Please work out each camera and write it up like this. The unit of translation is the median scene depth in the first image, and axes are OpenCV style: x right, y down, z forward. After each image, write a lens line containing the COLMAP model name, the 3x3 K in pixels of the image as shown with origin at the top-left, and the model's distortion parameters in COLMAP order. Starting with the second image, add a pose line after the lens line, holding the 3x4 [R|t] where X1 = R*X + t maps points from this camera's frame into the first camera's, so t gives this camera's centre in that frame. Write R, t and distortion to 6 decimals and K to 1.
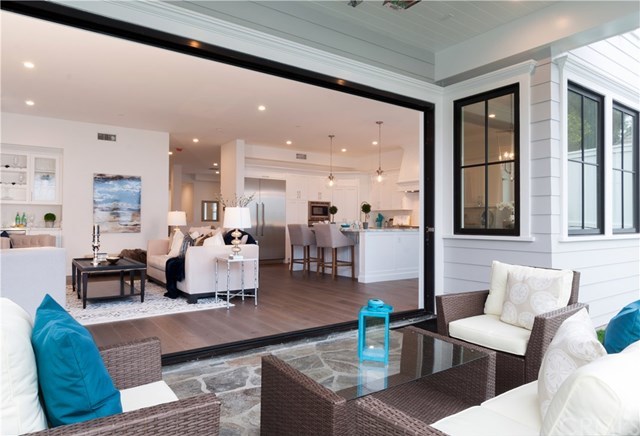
lens RADIAL K [[404.9, 0, 318.5], [0, 404.9, 217.6], [0, 0, 1]] dist [0.019492, -0.003618]
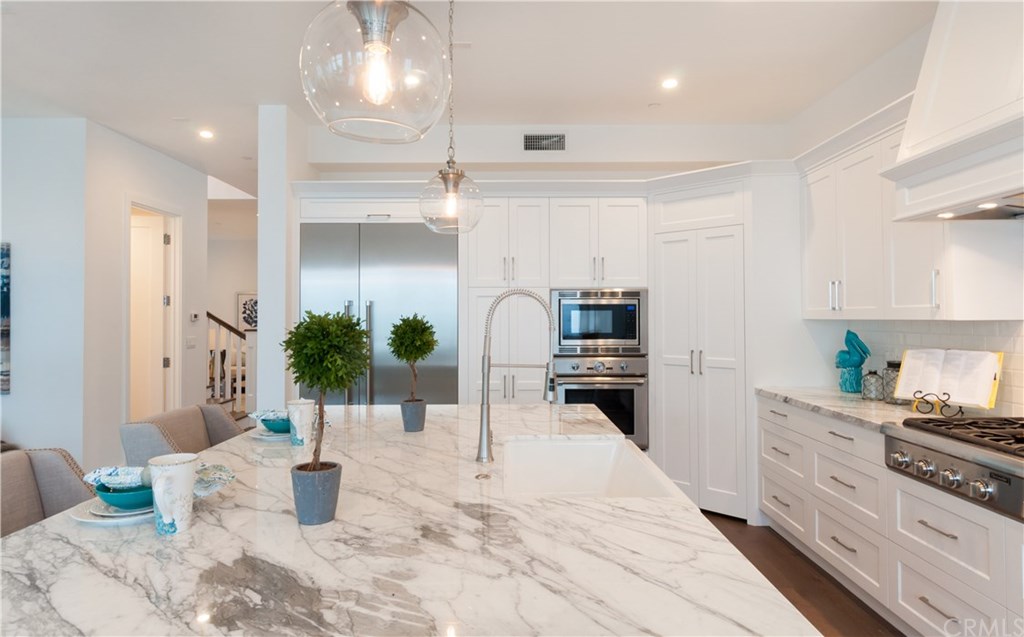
lens RADIAL K [[580.5, 0, 511.4], [0, 580.5, 313.4], [0, 0, 1]] dist [0.003995, 0.000649]
pose [[0.812576, -0.015072, -0.582660, 0.198711], [0.013534, 0.999884, -0.006990, -0.022129], [0.582698, -0.002206, 0.812686, 0.671394]]
